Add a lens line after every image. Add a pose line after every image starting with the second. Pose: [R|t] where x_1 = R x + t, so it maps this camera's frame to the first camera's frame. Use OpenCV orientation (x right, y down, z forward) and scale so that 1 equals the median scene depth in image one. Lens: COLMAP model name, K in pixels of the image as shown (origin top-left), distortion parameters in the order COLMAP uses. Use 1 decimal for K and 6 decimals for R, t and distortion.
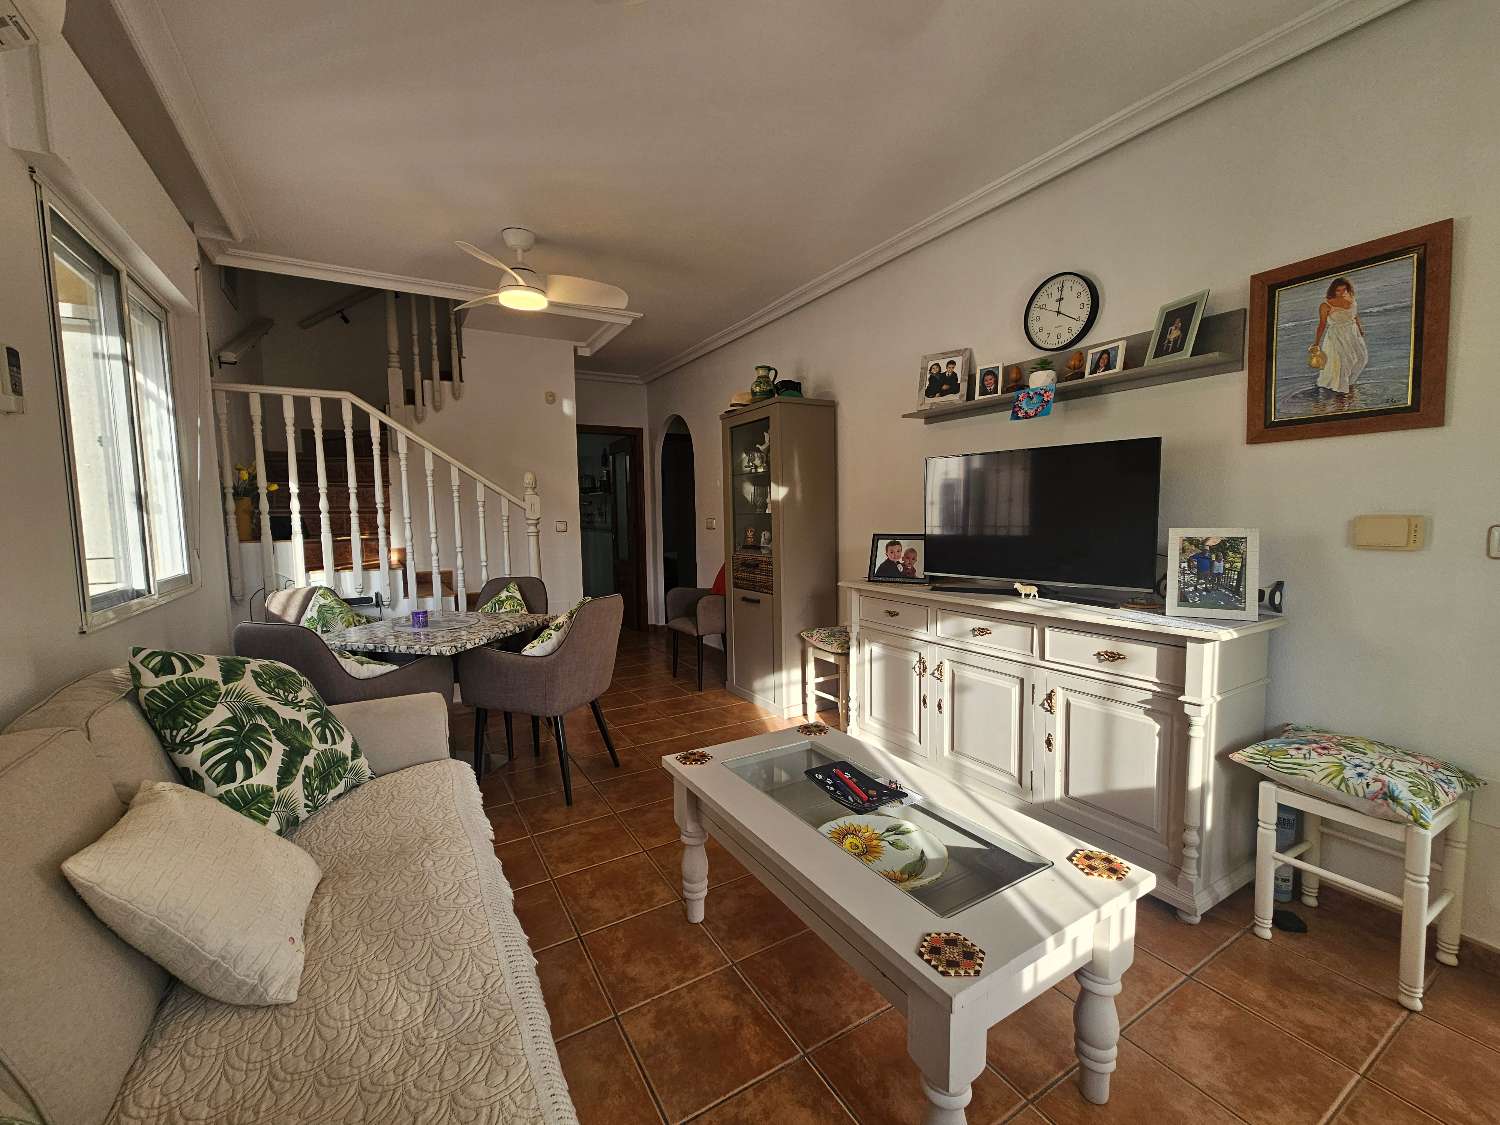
lens RADIAL K [[613.4, 0, 745.2], [0, 613.4, 563.7], [0, 0, 1]] dist [-0.003625, 0.000124]
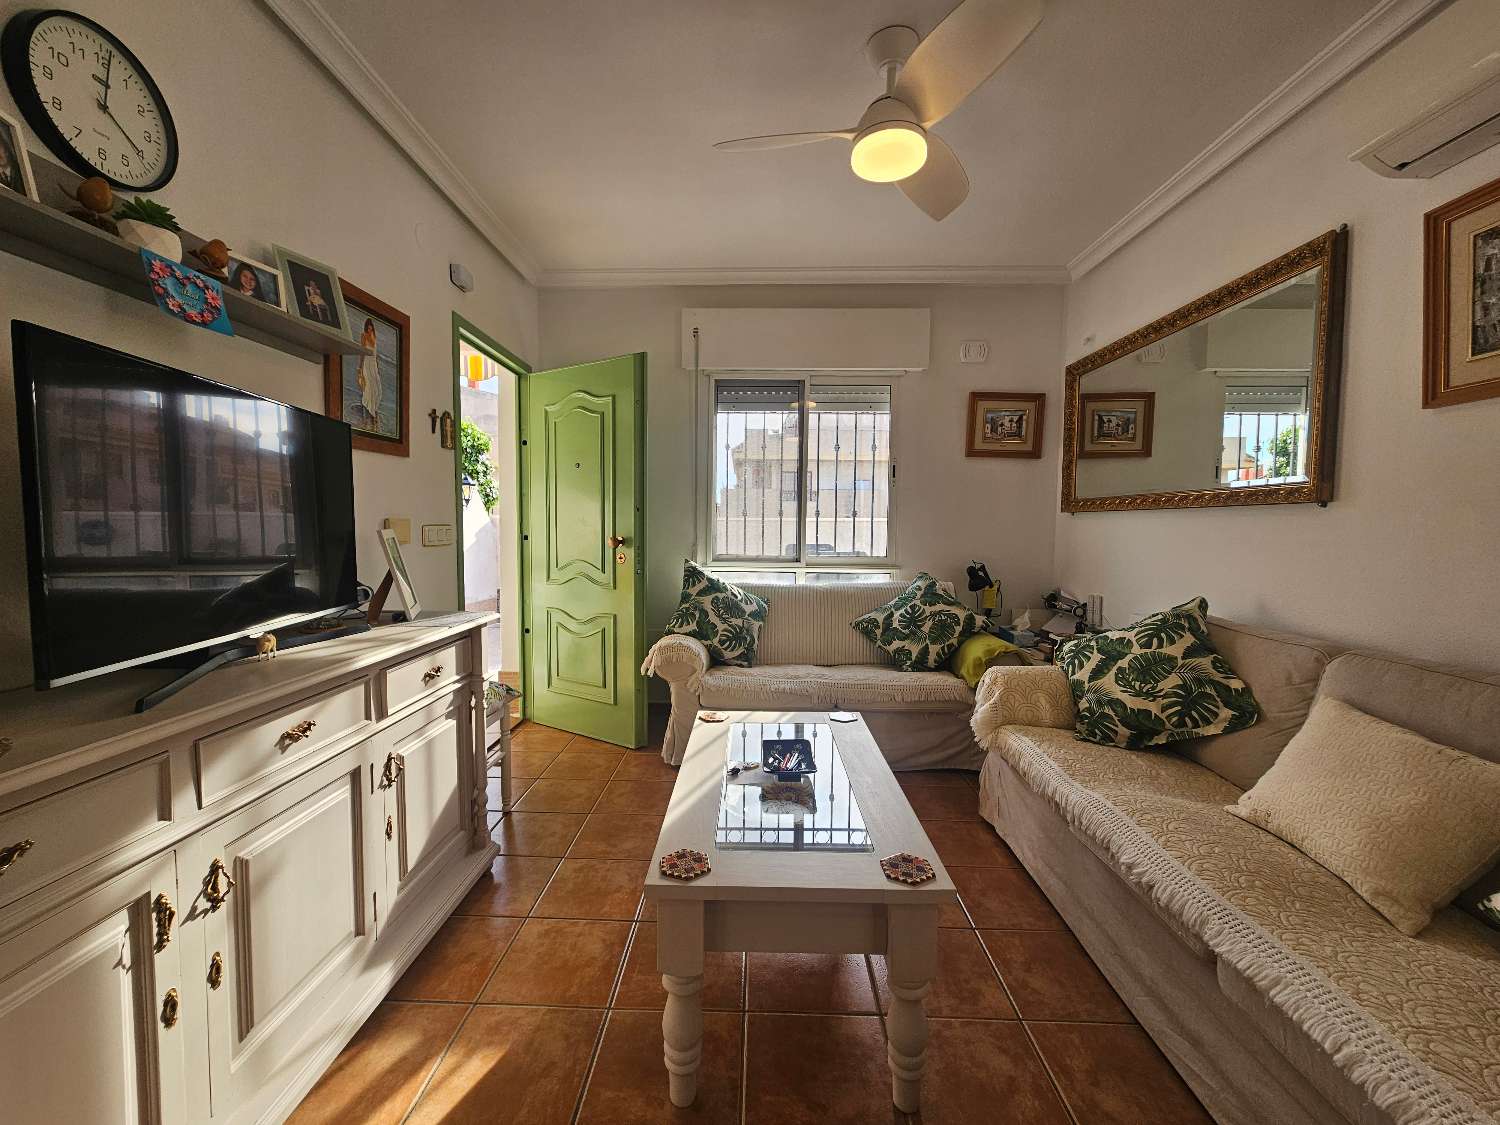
lens RADIAL K [[613.4, 0, 745.2], [0, 613.4, 563.7], [0, 0, 1]] dist [-0.003625, 0.000124]
pose [[-0.849166, -0.025133, 0.527528, -0.208271], [0.048976, 0.990815, 0.126044, -0.079016], [-0.525850, 0.132869, -0.840135, 1.214575]]
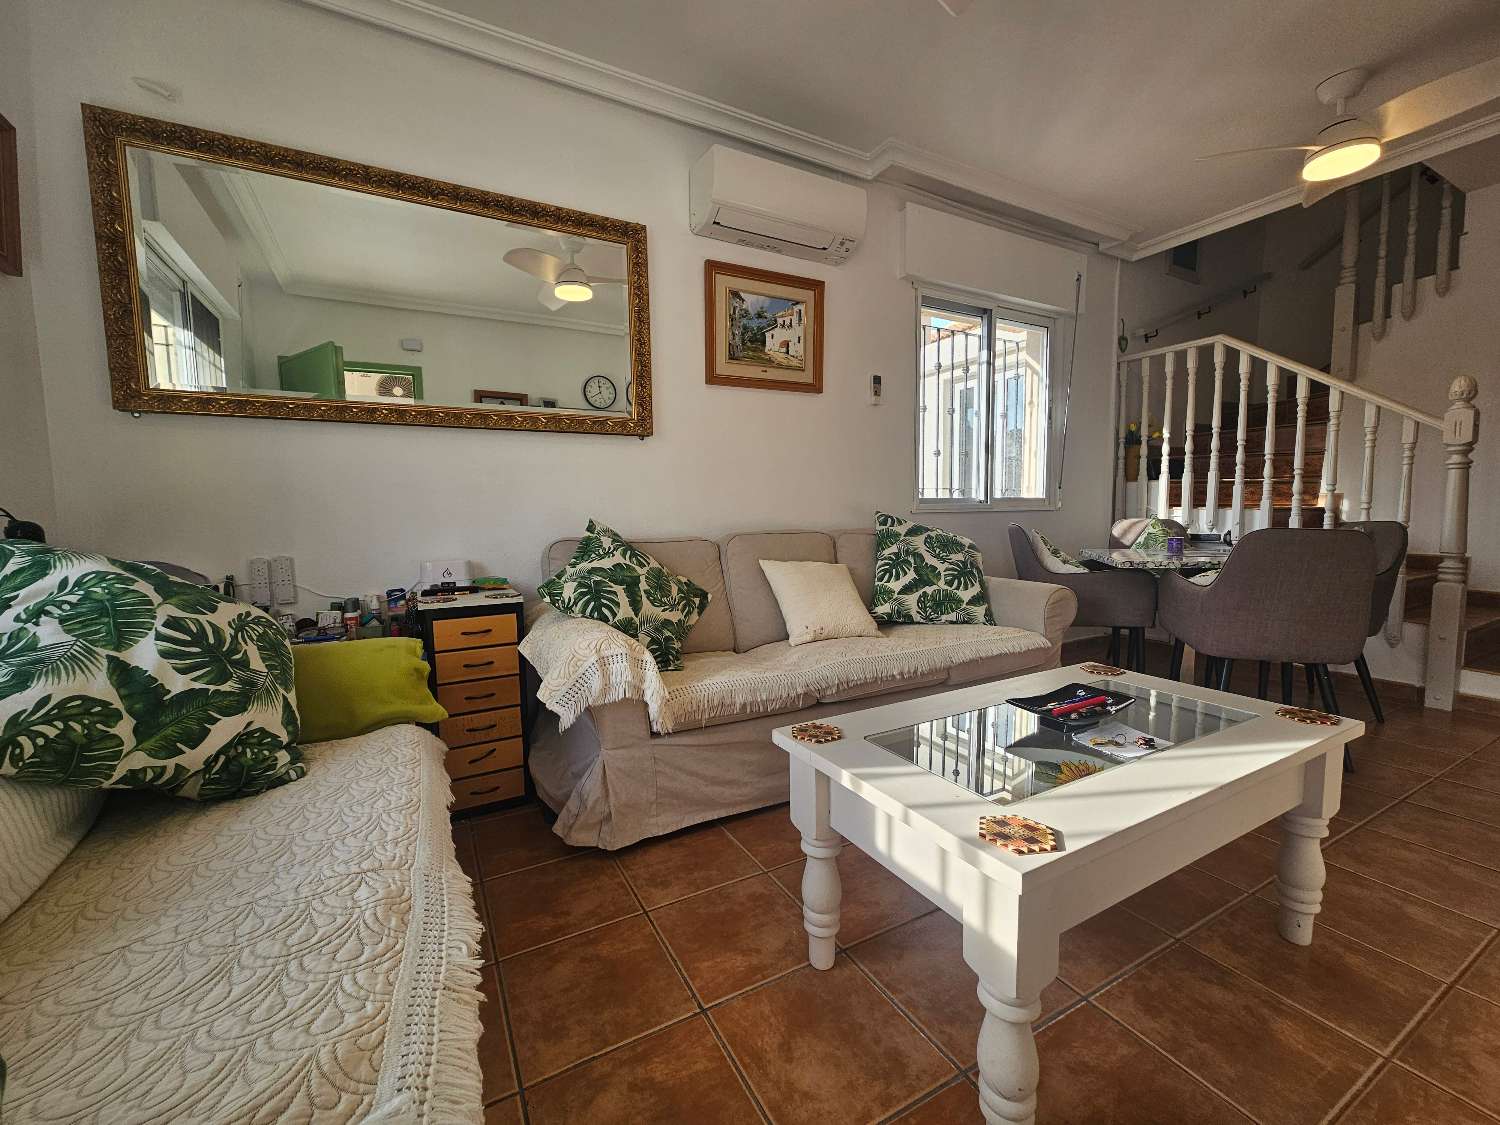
lens RADIAL K [[613.4, 0, 745.2], [0, 613.4, 563.7], [0, 0, 1]] dist [-0.003625, 0.000124]
pose [[-0.035582, 0.102324, -0.994115, 0.637328], [-0.067433, 0.992232, 0.104543, 0.072470], [0.997089, 0.070755, -0.028405, 0.356519]]
